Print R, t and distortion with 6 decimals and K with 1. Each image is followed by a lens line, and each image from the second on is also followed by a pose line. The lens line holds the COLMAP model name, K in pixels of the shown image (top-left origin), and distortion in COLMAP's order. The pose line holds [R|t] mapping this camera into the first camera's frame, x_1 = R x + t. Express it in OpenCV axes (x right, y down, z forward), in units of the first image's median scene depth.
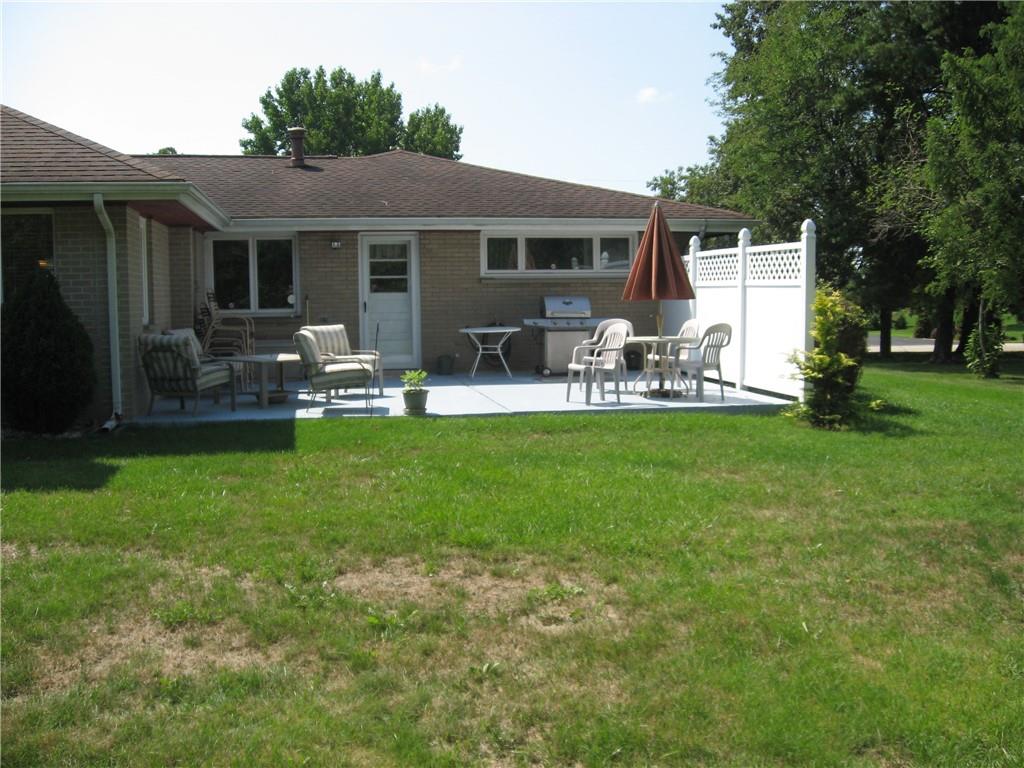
lens RADIAL K [[1071.7, 0, 513.8], [0, 1071.7, 380.4], [0, 0, 1]] dist [-0.100995, 0.000000]
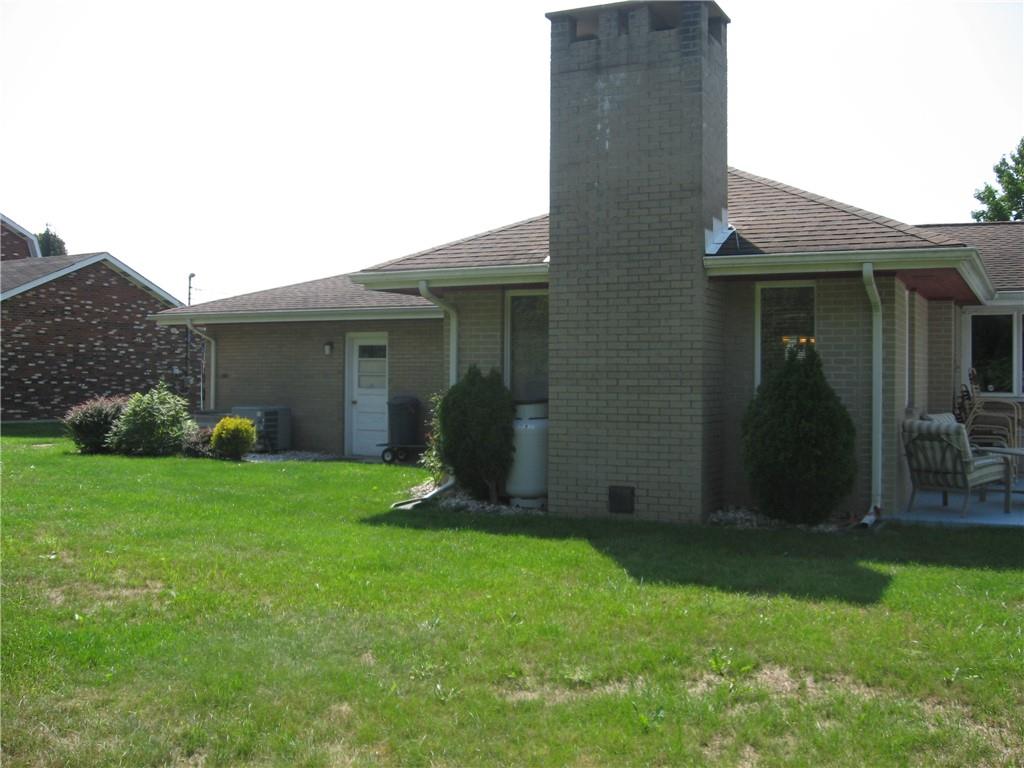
lens RADIAL K [[1071.7, 0, 511.6], [0, 1071.7, 382.5], [0, 0, 1]] dist [-0.100995, 0.000000]
pose [[0.793360, 0.018709, -0.608466, -0.076735], [-0.061463, 0.996882, -0.049488, -0.010526], [0.605643, 0.076660, 0.792036, 0.094423]]
